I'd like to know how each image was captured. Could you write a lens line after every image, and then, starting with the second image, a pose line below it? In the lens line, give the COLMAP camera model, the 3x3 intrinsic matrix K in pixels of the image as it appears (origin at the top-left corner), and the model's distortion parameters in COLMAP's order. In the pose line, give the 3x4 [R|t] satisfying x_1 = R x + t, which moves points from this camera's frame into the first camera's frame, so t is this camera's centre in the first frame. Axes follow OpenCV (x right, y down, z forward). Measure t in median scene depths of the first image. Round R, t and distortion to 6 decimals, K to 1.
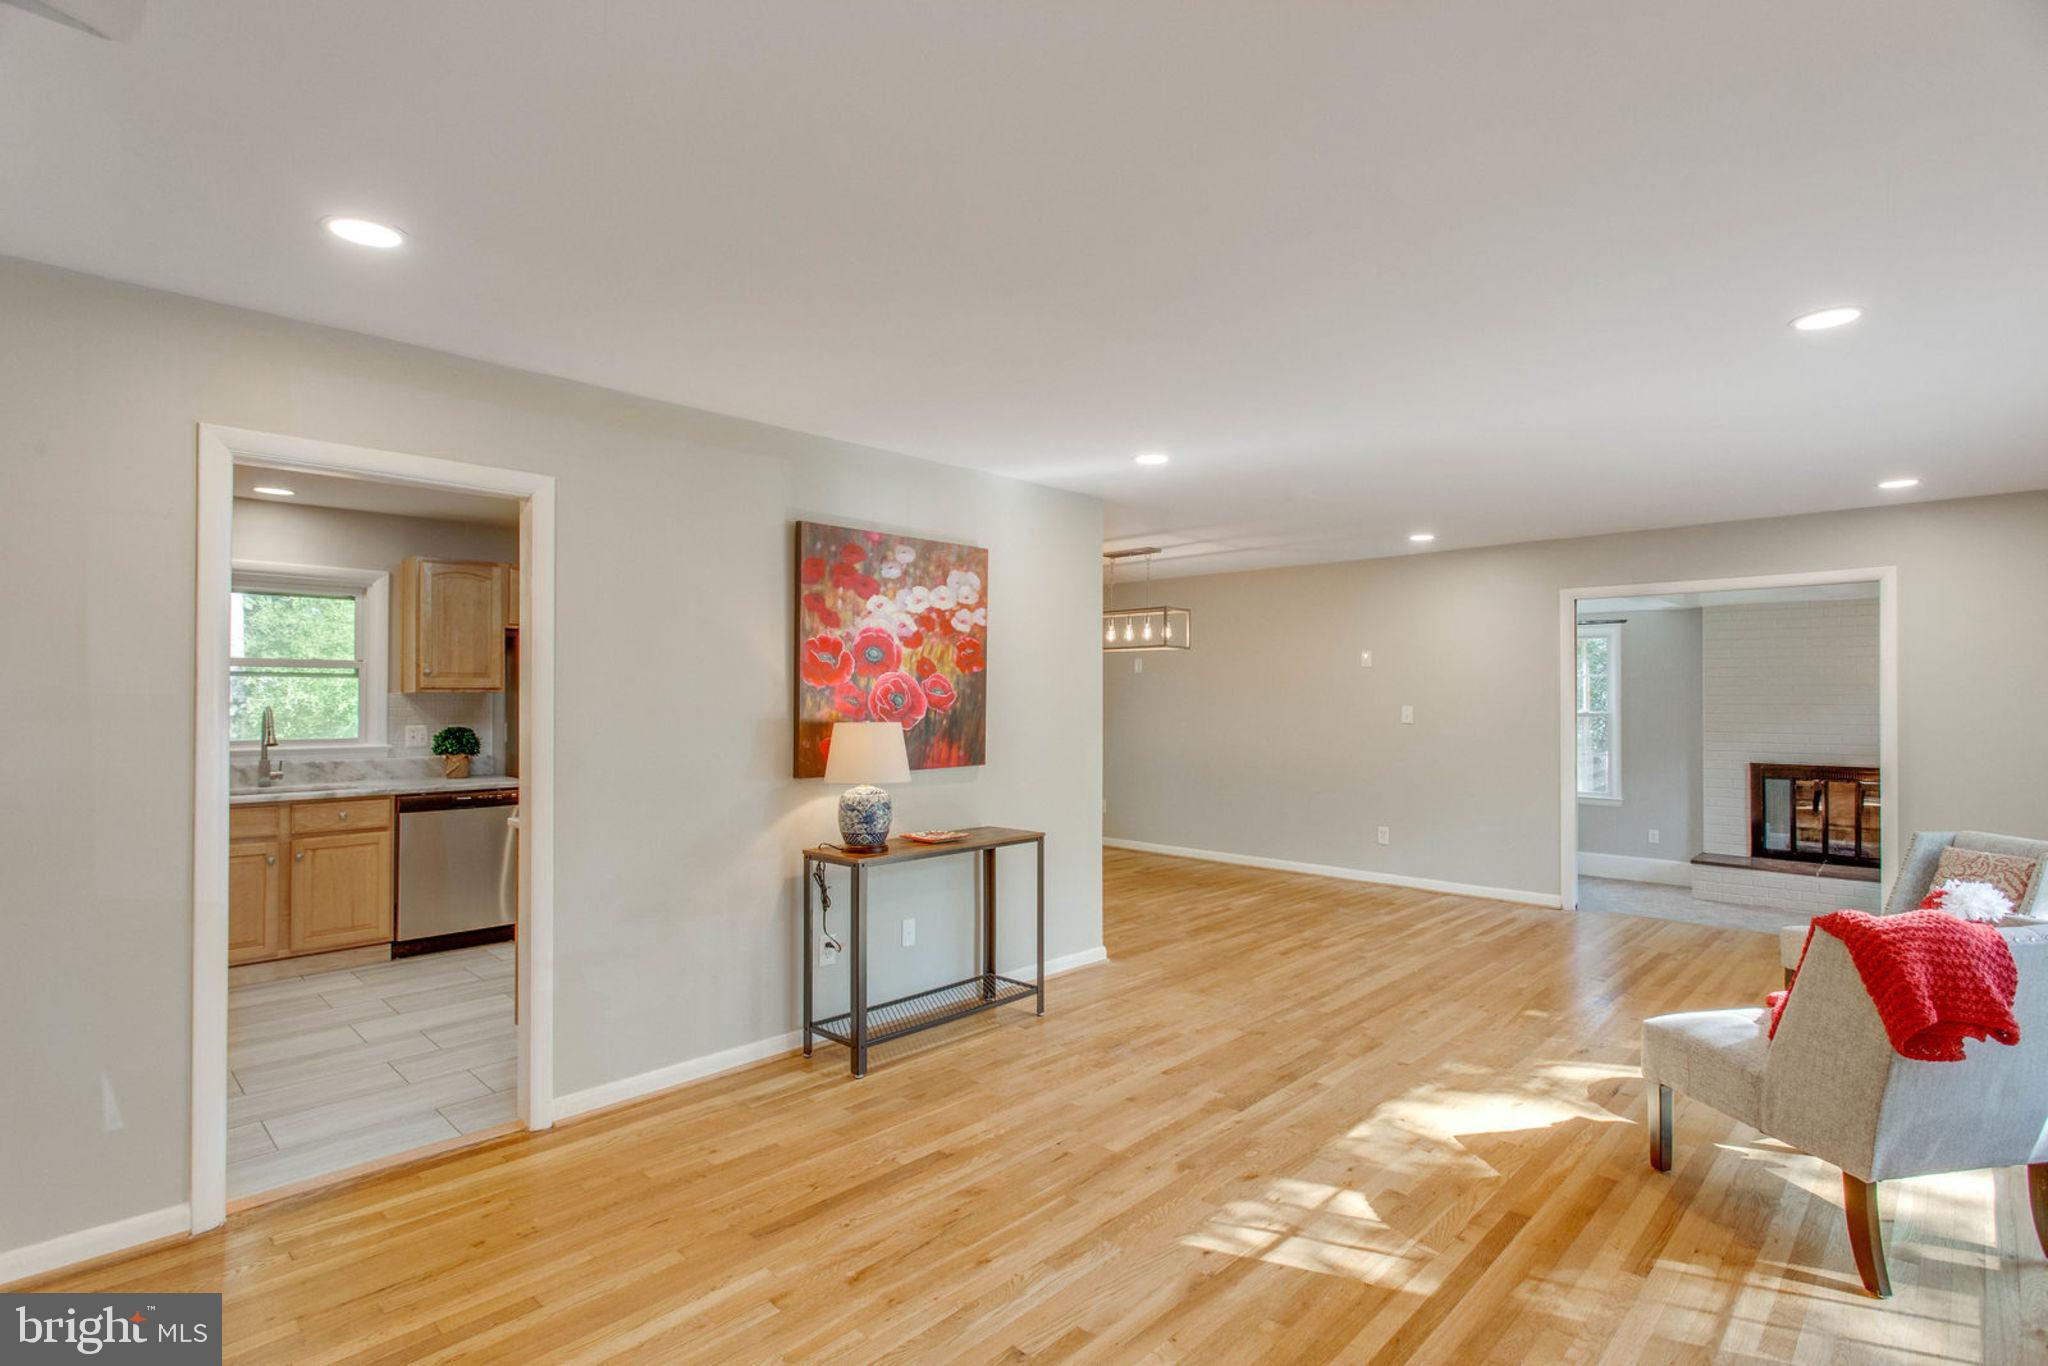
lens RADIAL K [[989.6, 0, 1056.8], [0, 989.6, 690.8], [0, 0, 1]] dist [-0.001711, 0.001100]
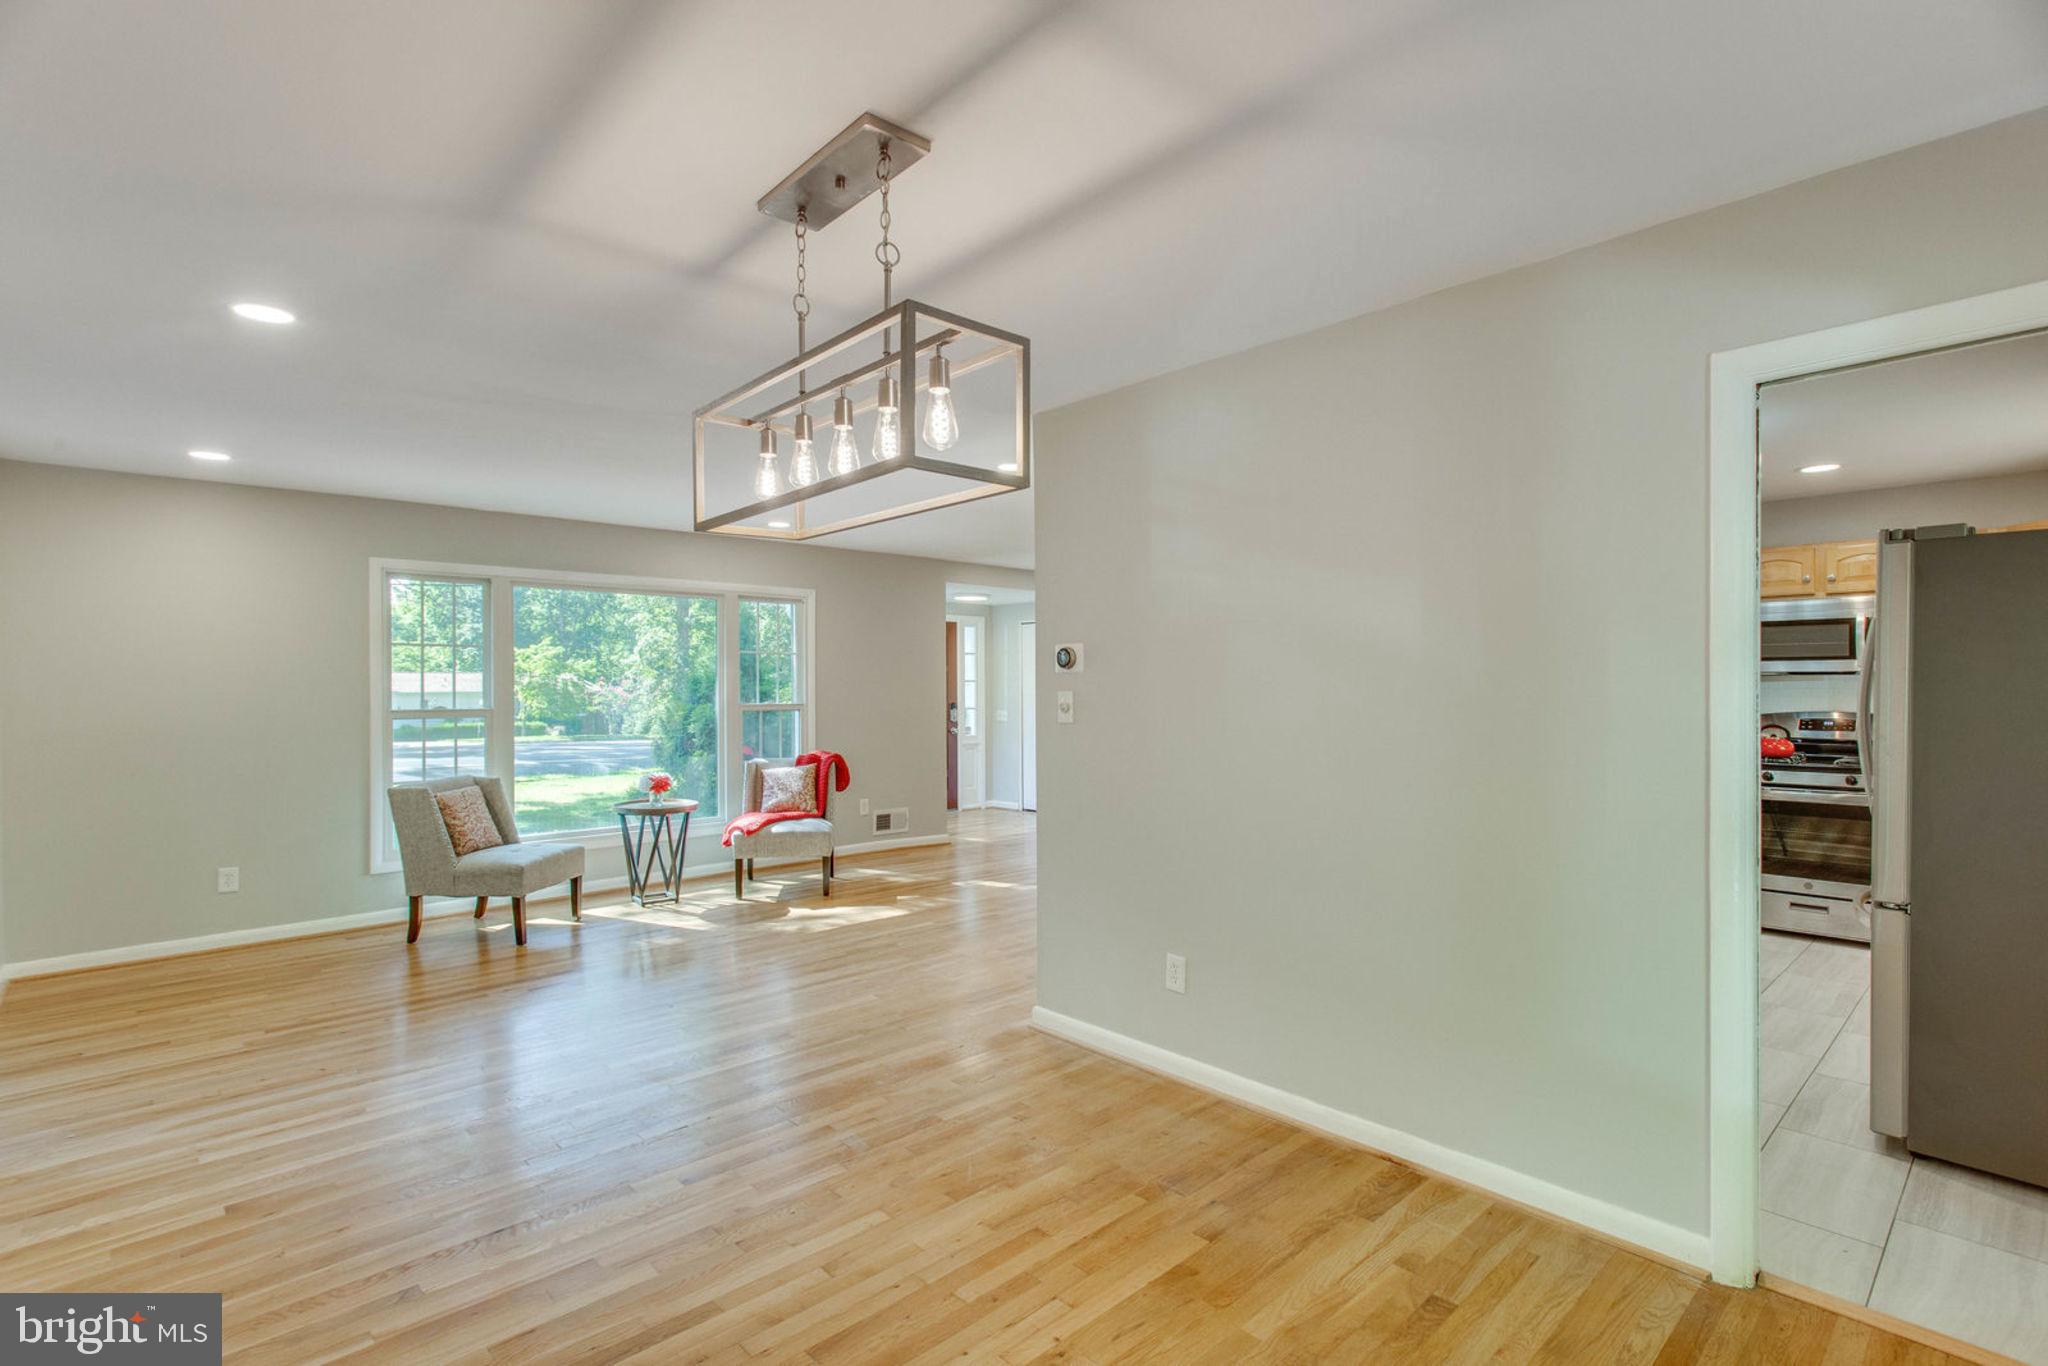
lens RADIAL K [[989.6, 0, 1035.4], [0, 989.6, 688.4], [0, 0, 1]] dist [-0.001711, 0.001100]
pose [[-0.997662, 0.004281, 0.068212, -0.005588], [0.004221, 0.999991, -0.001018, 0.018955], [-0.068216, -0.000727, -0.997670, 2.210113]]
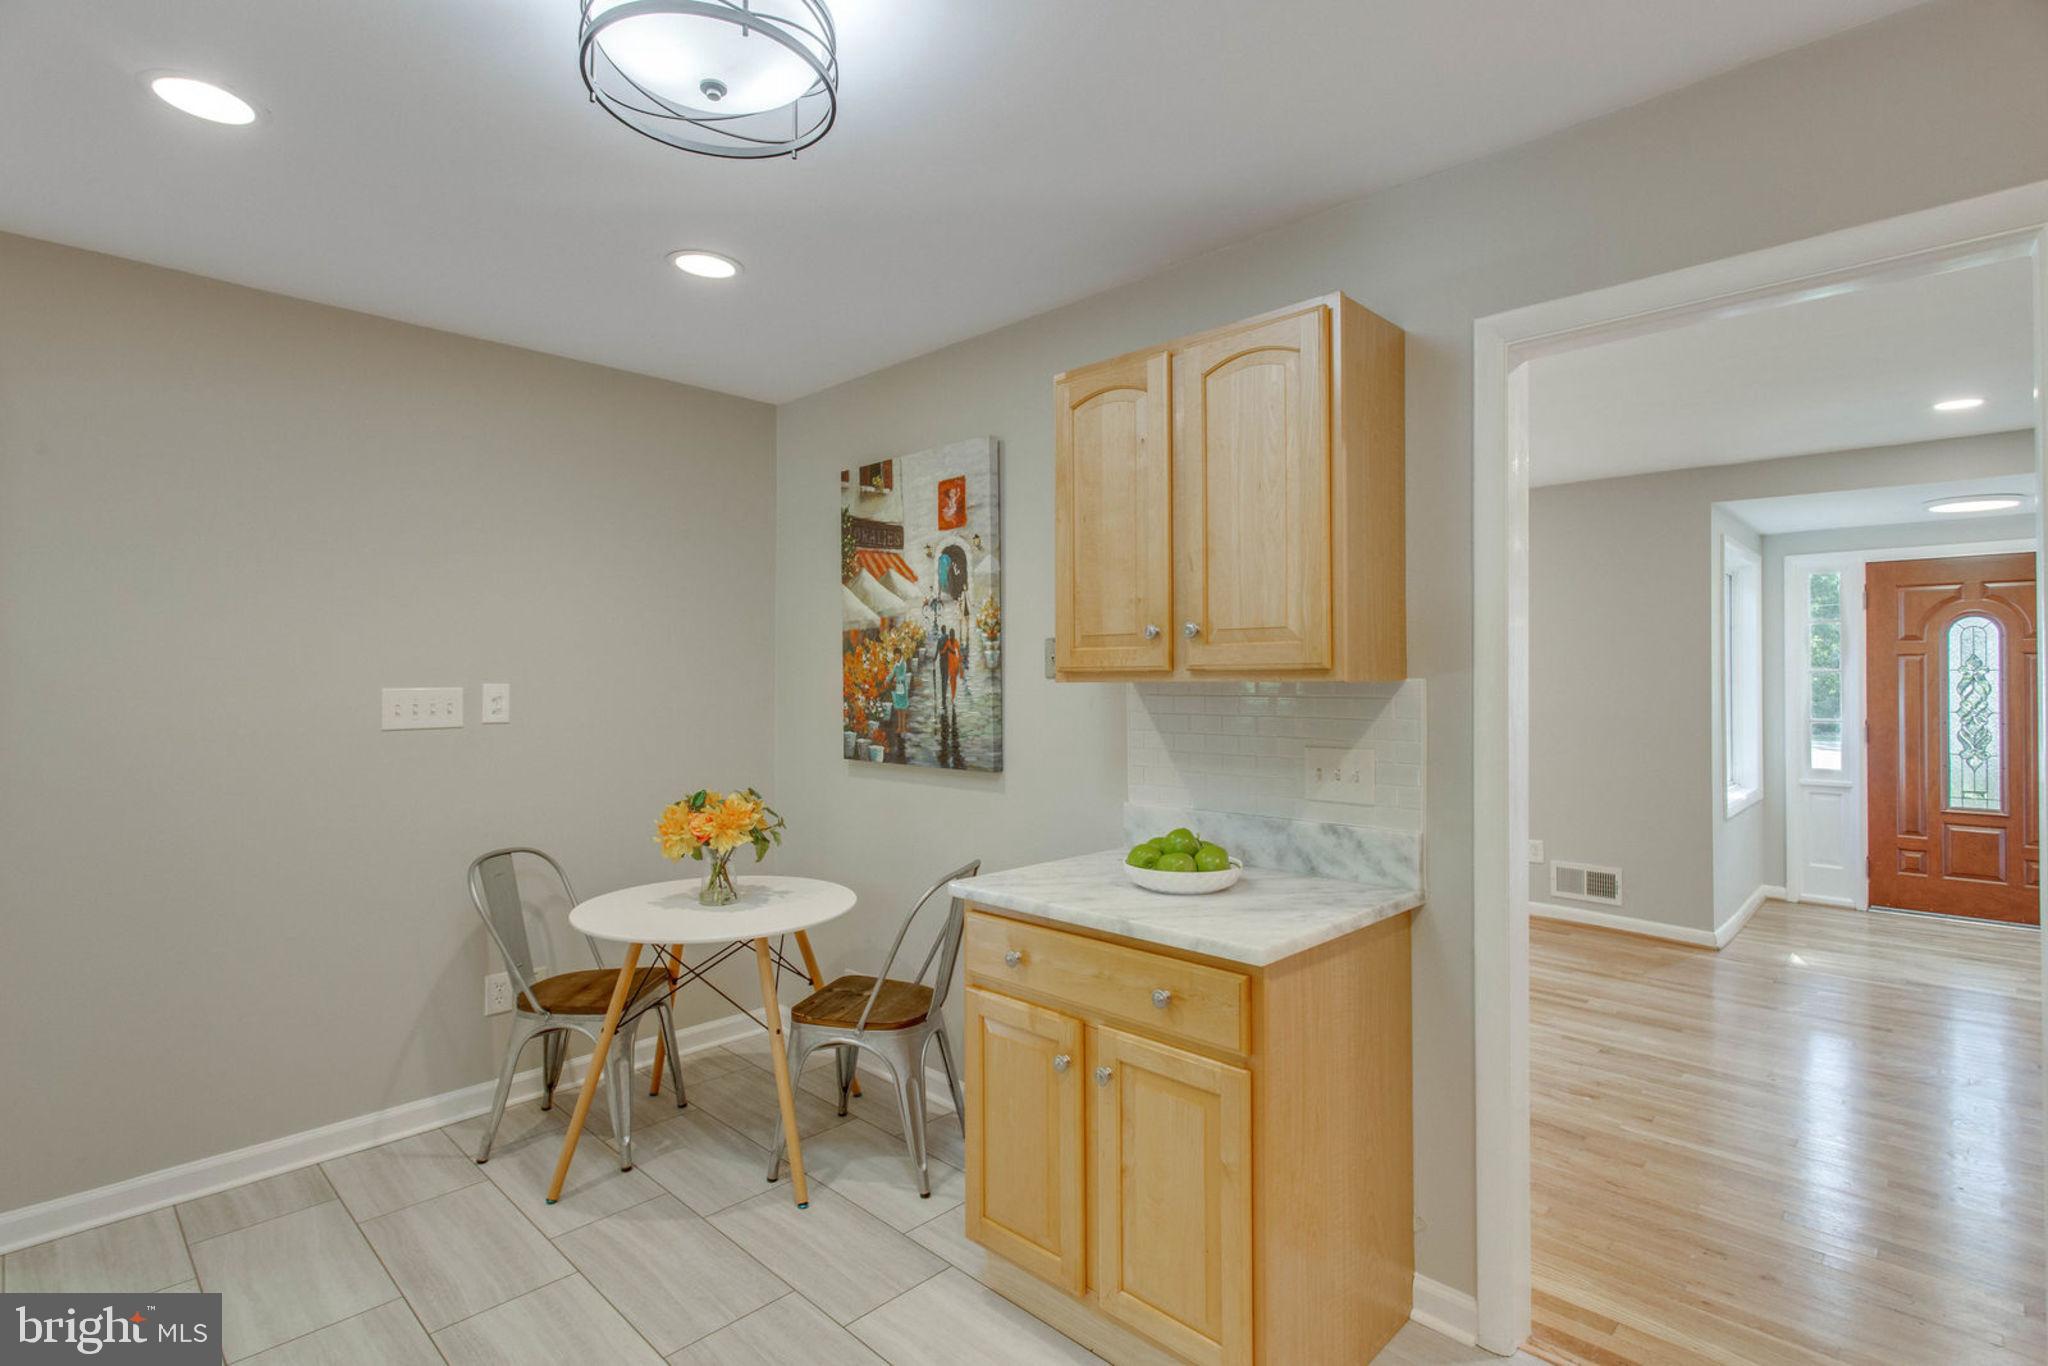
lens RADIAL K [[989.6, 0, 1026.0], [0, 989.6, 671.4], [0, 0, 1]] dist [-0.001711, 0.001100]
pose [[0.011986, 0.006392, 0.999908, -0.898470], [-0.004481, 0.999970, -0.006338, 0.011053], [-0.999918, -0.004405, 0.012014, 1.000683]]
